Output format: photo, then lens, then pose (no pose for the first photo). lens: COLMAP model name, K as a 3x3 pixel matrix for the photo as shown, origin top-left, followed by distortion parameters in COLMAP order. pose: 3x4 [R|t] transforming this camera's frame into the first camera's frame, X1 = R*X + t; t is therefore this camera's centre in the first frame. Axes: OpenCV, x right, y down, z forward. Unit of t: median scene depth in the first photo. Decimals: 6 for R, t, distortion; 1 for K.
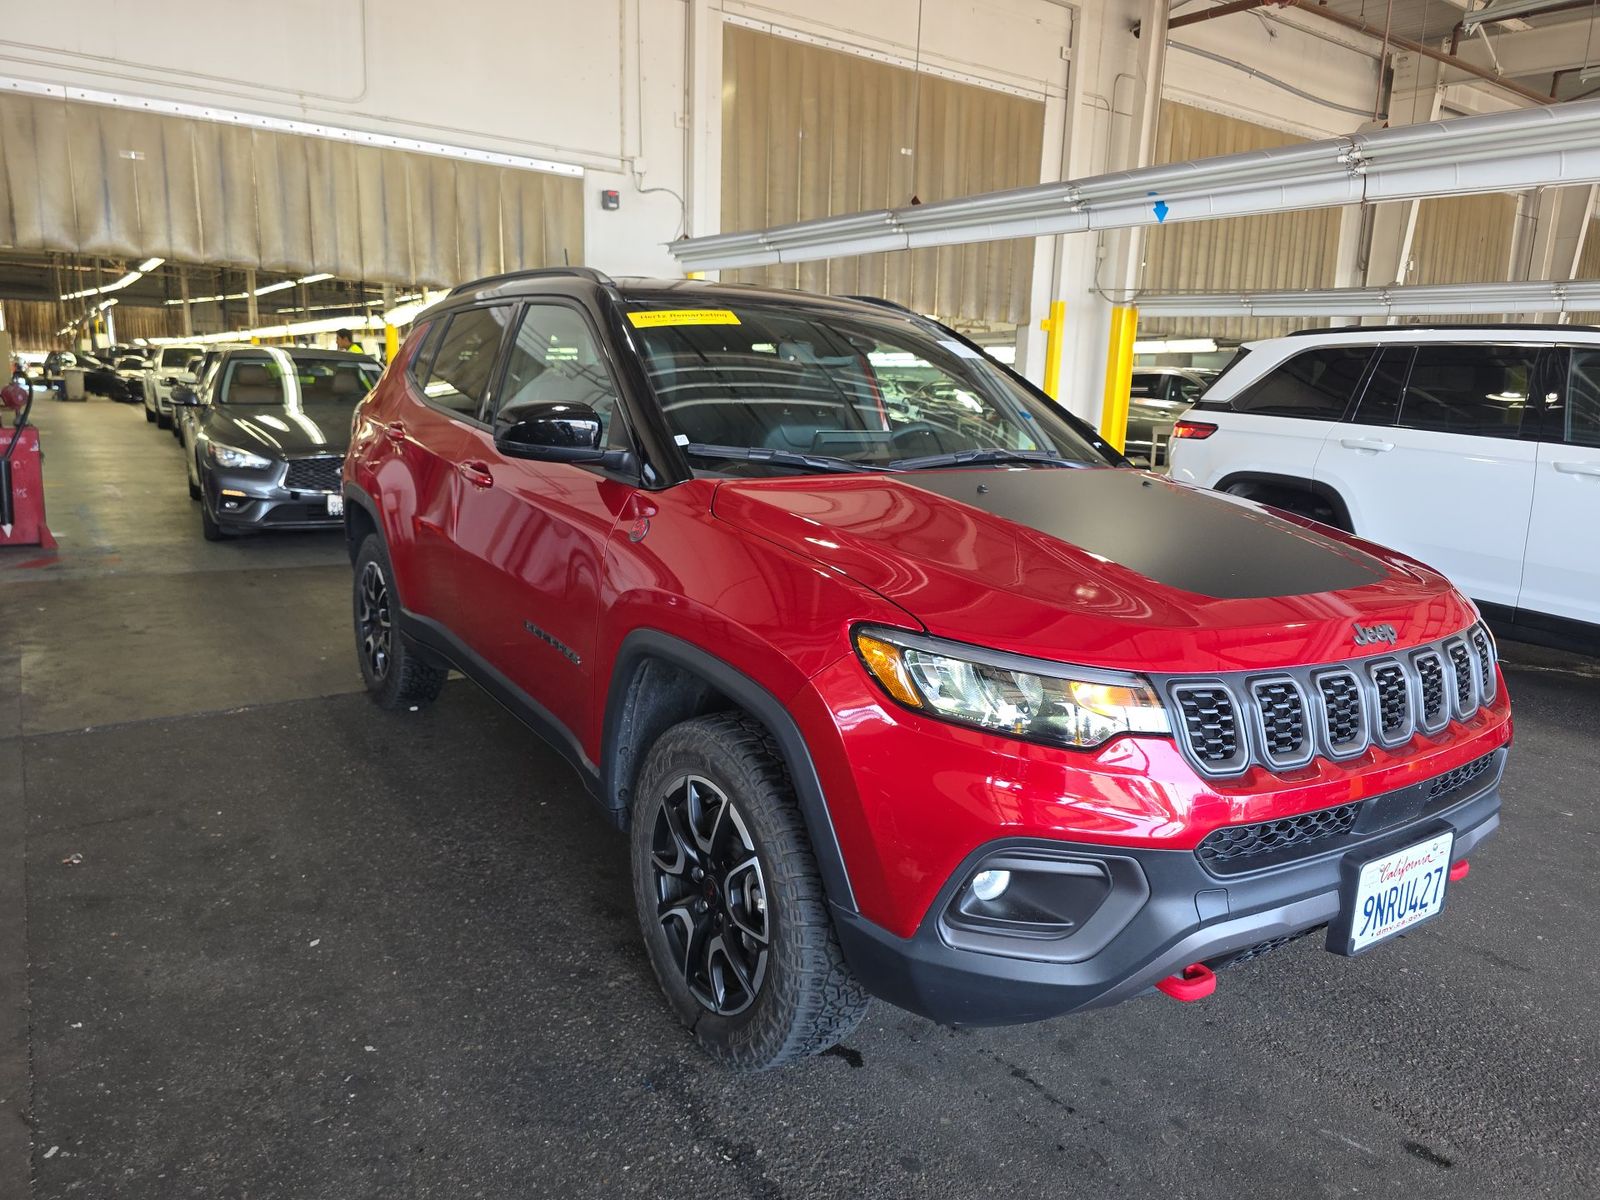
lens RADIAL K [[1078.5, 0, 810.0], [0, 1078.5, 607.2], [0, 0, 1]] dist [0.040586, -0.042831]
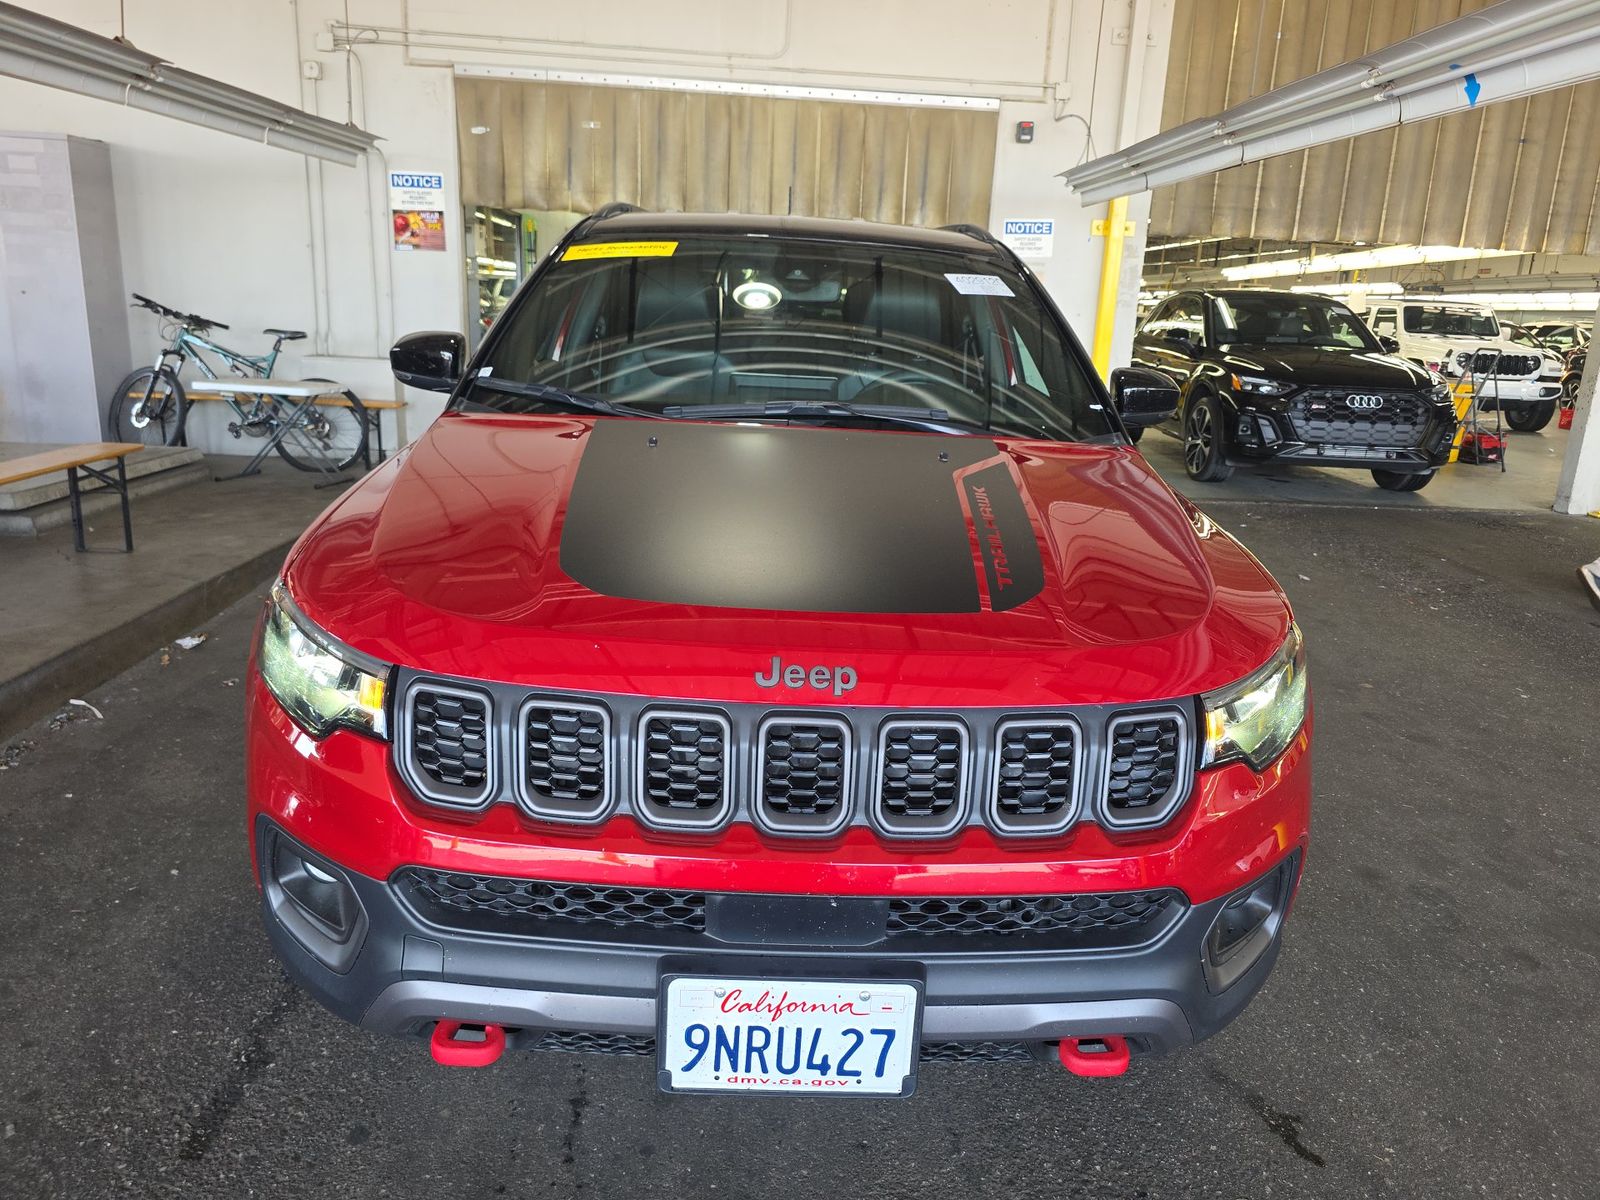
lens RADIAL K [[1078.5, 0, 806.0], [0, 1078.5, 596.2], [0, 0, 1]] dist [0.040586, -0.042831]
pose [[0.844110, 0.144988, -0.516194, 0.238699], [-0.125812, 0.989425, 0.072173, -0.021506], [0.521200, 0.004022, 0.853425, 0.107550]]
